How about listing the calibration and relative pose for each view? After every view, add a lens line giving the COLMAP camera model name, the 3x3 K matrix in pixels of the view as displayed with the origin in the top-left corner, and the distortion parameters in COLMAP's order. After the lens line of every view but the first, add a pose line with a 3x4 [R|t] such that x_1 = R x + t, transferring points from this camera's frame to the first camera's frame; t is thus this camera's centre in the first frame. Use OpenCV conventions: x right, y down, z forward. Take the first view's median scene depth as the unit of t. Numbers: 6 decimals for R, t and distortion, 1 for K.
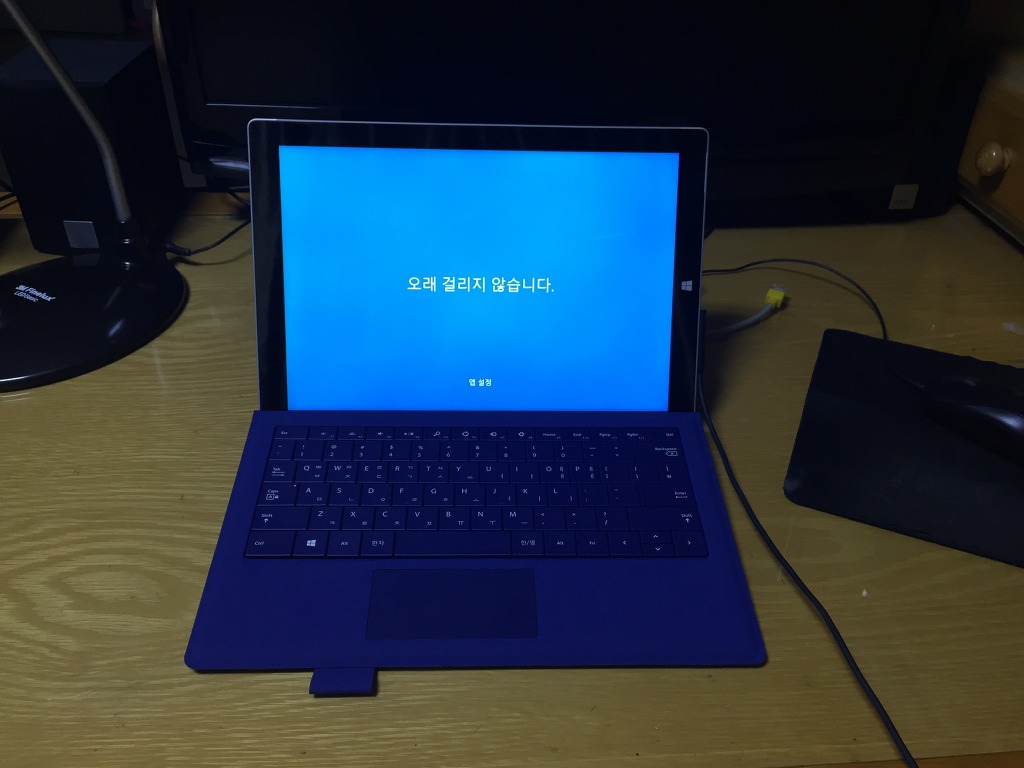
lens RADIAL K [[900.8, 0, 512.9], [0, 900.8, 386.7], [0, 0, 1]] dist [0.060517, -0.028679]
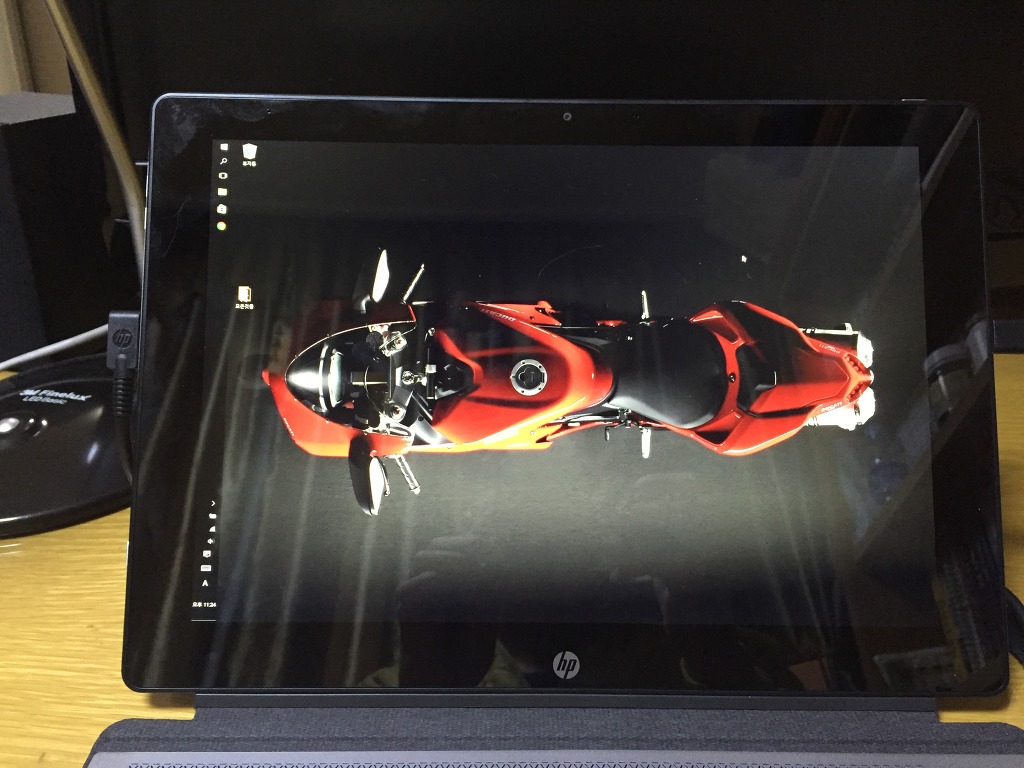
lens RADIAL K [[900.8, 0, 514.6], [0, 900.8, 387.7], [0, 0, 1]] dist [0.060517, -0.028679]
pose [[0.997131, 0.012940, -0.074585, -0.057834], [-0.025742, 0.984524, -0.173347, -0.006021], [0.071188, 0.174770, 0.982032, 0.517279]]
